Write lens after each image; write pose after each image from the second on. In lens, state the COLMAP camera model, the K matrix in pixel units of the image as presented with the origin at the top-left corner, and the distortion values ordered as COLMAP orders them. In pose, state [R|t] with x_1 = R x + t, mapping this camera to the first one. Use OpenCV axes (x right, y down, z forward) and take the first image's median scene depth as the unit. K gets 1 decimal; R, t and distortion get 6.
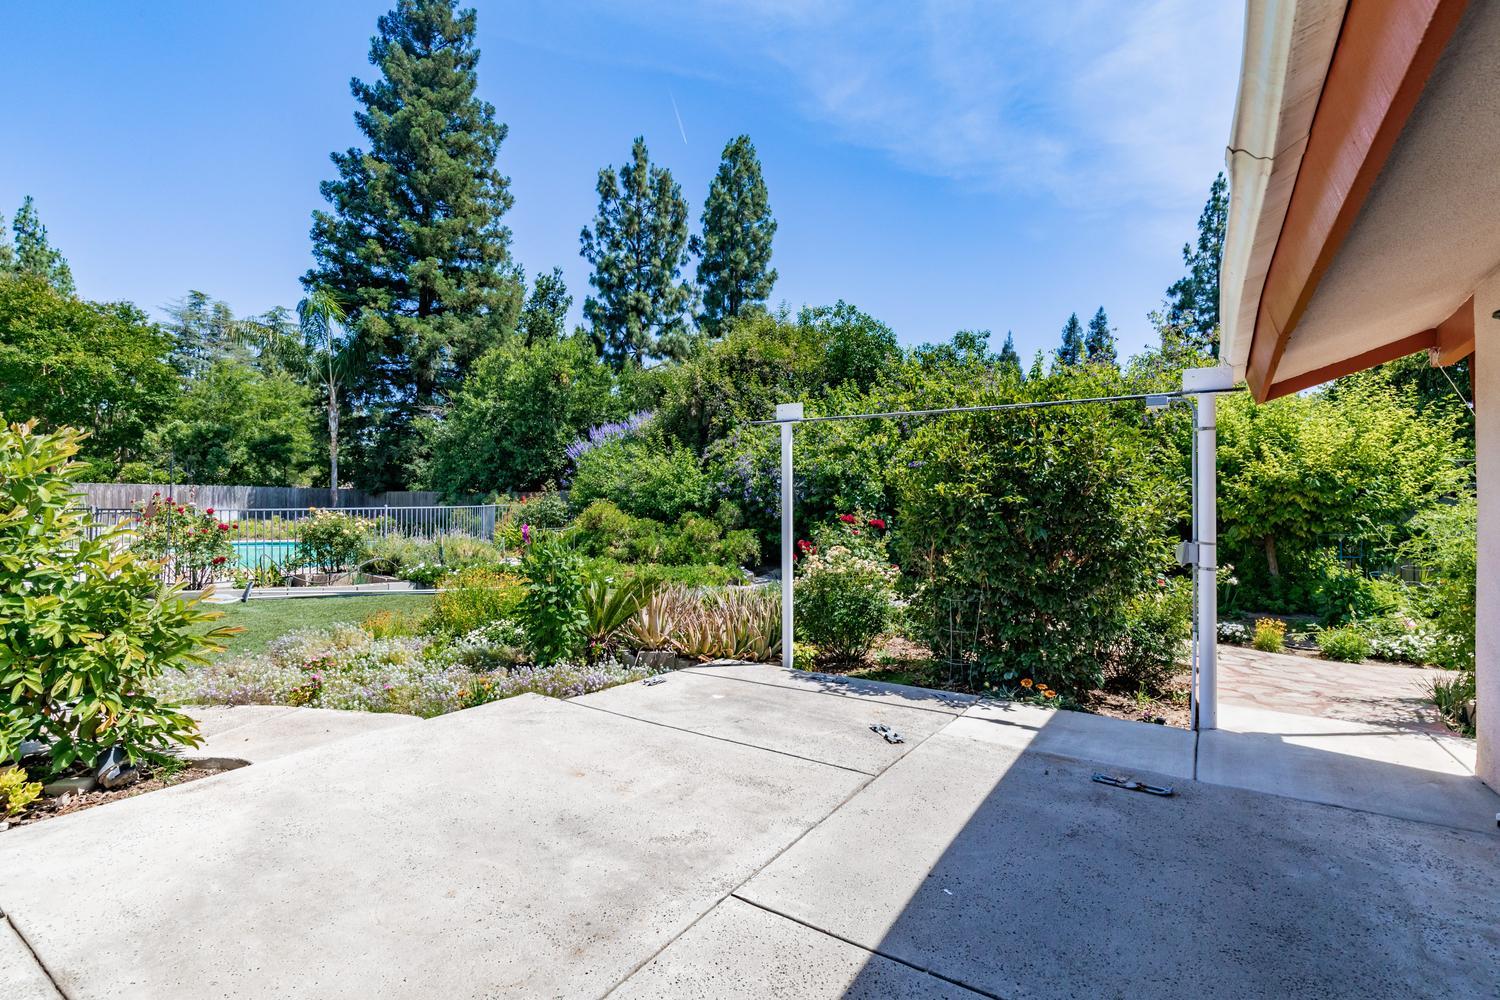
lens RADIAL K [[689.1, 0, 750.0], [0, 689.1, 500.0], [0, 0, 1]] dist [0.011044, -0.001025]
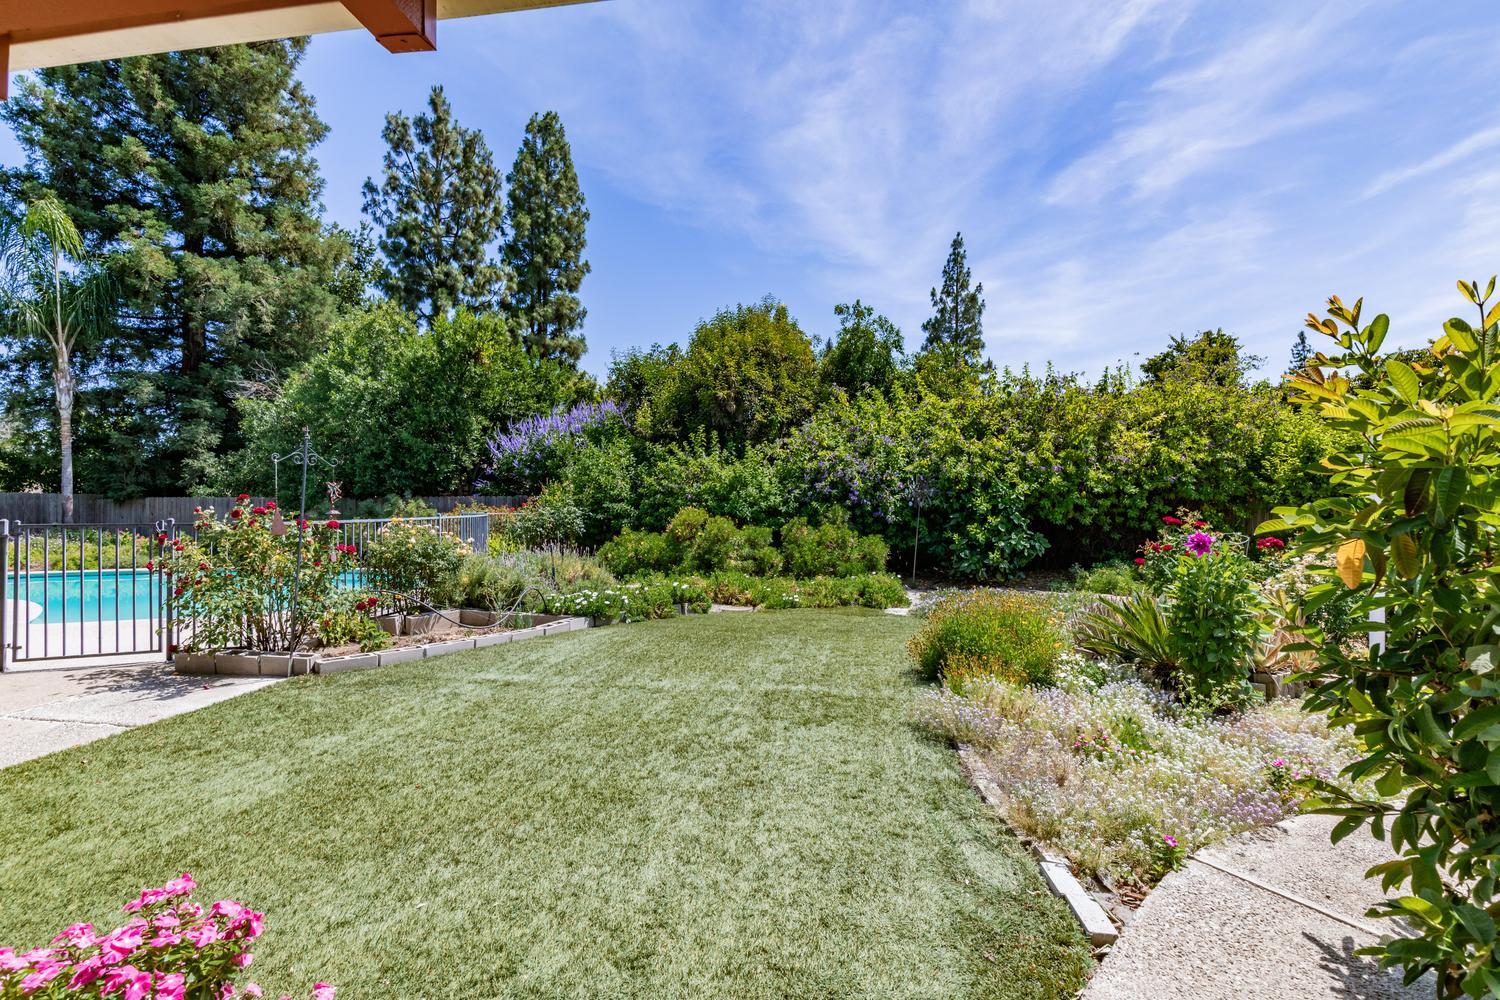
lens RADIAL K [[680.4, 0, 756.3], [0, 680.4, 502.1], [0, 0, 1]] dist [0.012447, -0.000756]
pose [[0.915208, -0.006292, 0.402933, -0.205522], [0.008602, 0.999955, -0.003922, 0.000550], [-0.402890, 0.007056, 0.915221, 0.088492]]
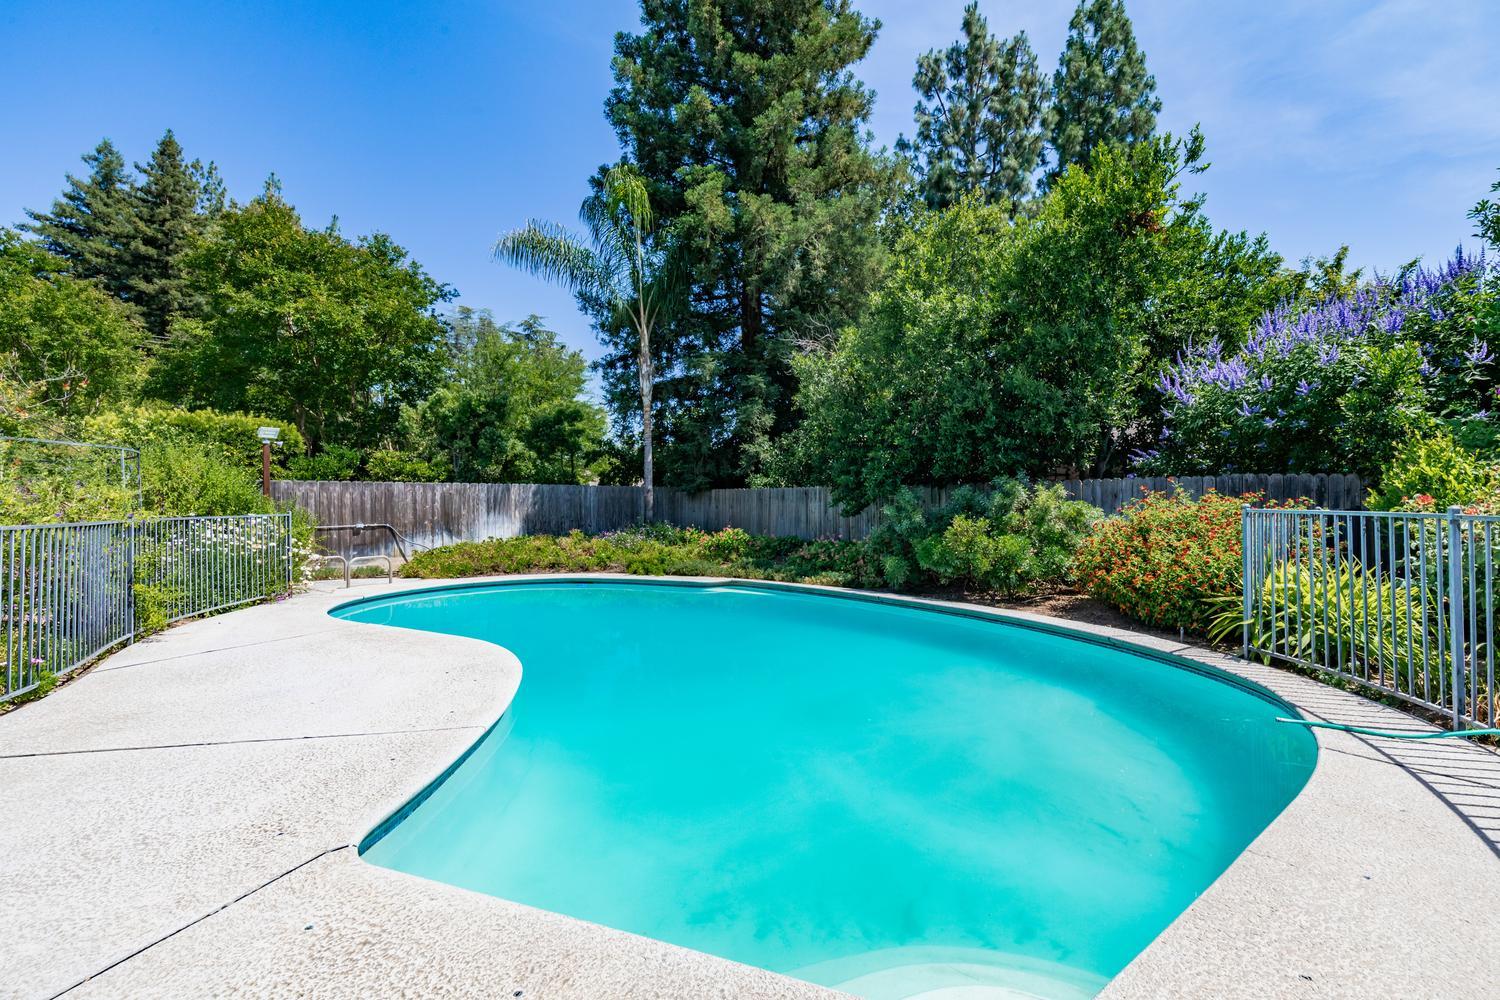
lens RADIAL K [[680.4, 0, 756.3], [0, 680.4, 502.1], [0, 0, 1]] dist [0.012447, -0.000756]
pose [[0.963129, -0.012376, -0.268756, -0.273319], [0.012480, 0.999921, -0.001321, 0.000699], [0.268751, -0.002082, 0.963207, 0.343825]]
